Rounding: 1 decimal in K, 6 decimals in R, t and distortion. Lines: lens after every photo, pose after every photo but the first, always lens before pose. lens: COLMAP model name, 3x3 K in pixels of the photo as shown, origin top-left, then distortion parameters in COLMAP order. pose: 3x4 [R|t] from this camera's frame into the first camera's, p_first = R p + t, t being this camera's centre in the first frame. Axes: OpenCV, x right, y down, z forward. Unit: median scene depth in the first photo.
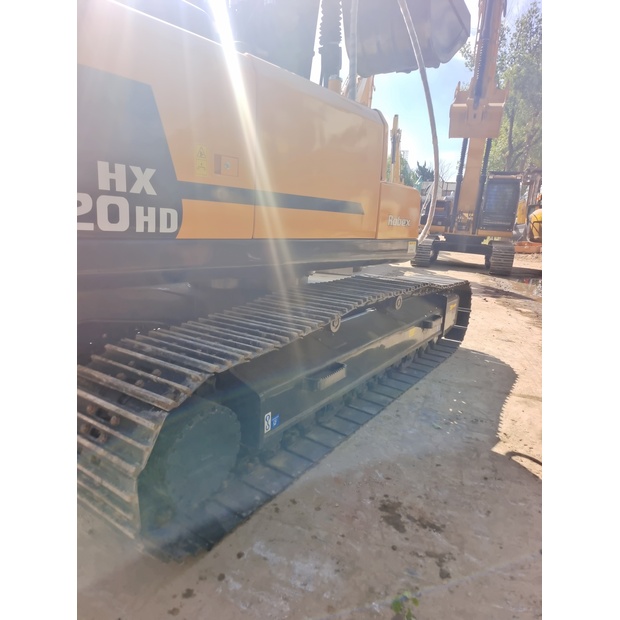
lens RADIAL K [[419.9, 0, 308.3], [0, 419.9, 313.3], [0, 0, 1]] dist [0.051987, -0.047216]
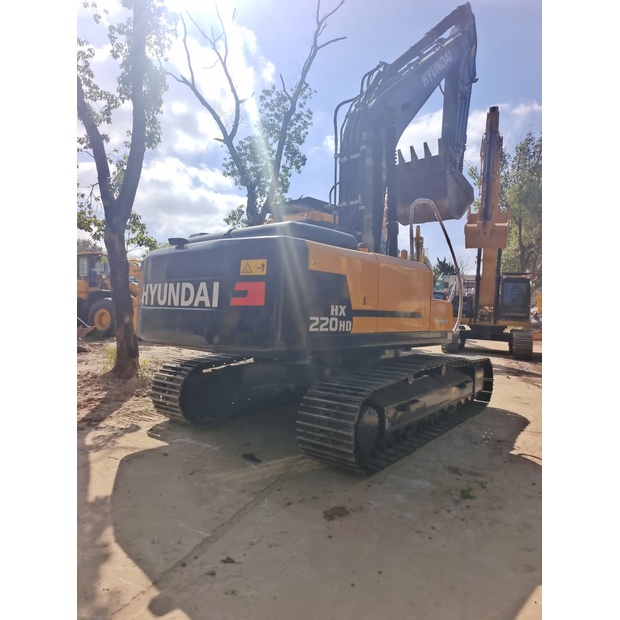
lens RADIAL K [[419.9, 0, 309.2], [0, 419.9, 314.3], [0, 0, 1]] dist [0.051987, -0.047216]
pose [[0.998248, -0.021526, -0.055118, -0.101795], [0.009407, 0.977370, -0.211330, 0.051511], [0.058420, 0.210441, 0.975860, -0.320324]]
